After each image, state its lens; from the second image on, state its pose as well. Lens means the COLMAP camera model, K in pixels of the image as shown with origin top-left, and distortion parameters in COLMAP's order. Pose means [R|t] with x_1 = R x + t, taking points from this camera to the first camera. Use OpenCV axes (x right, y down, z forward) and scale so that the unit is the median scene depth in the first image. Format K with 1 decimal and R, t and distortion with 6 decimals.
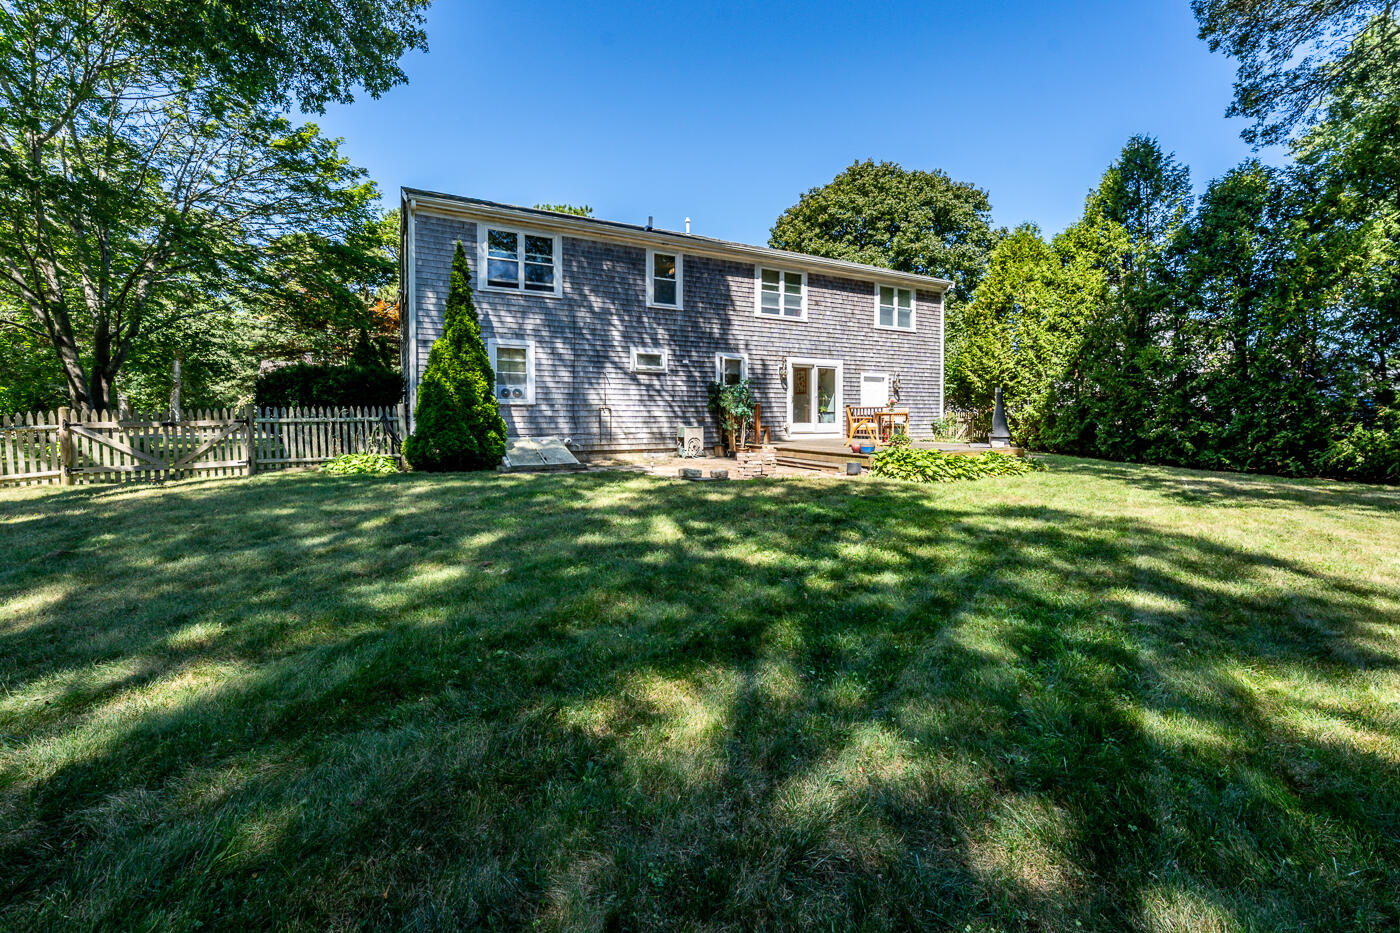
lens RADIAL K [[557.7, 0, 671.6], [0, 557.7, 427.9], [0, 0, 1]] dist [-0.000608, -0.000070]
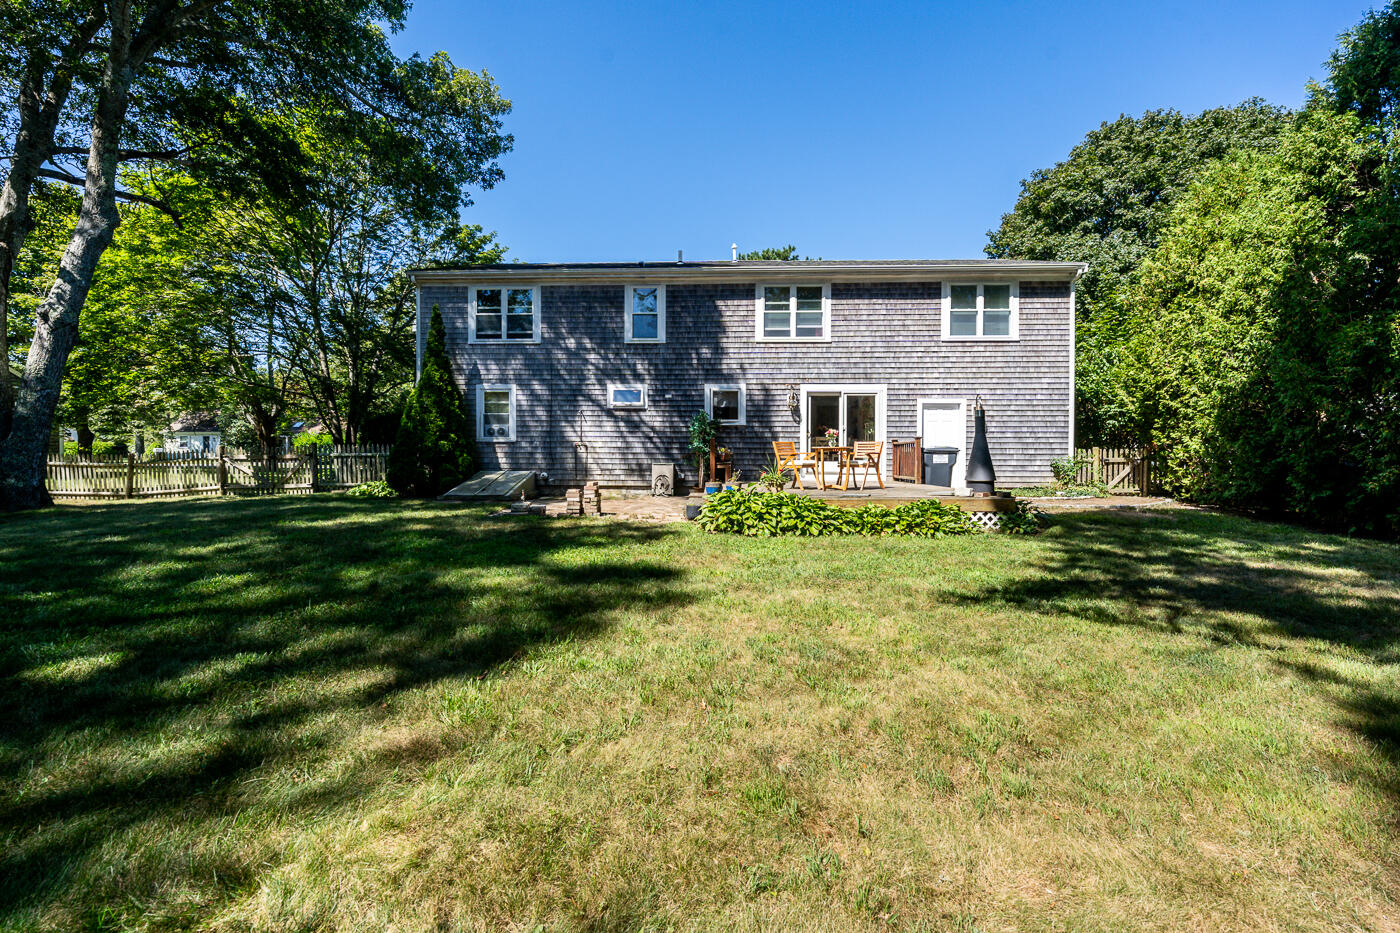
lens RADIAL K [[544.7, 0, 700.0], [0, 544.7, 466.5], [0, 0, 1]] dist [0.000650, 0.000118]
pose [[0.872122, 0.011383, -0.489155, 0.533964], [-0.014634, 0.999889, -0.002822, 0.004287], [0.489069, 0.009619, 0.872192, 0.210124]]
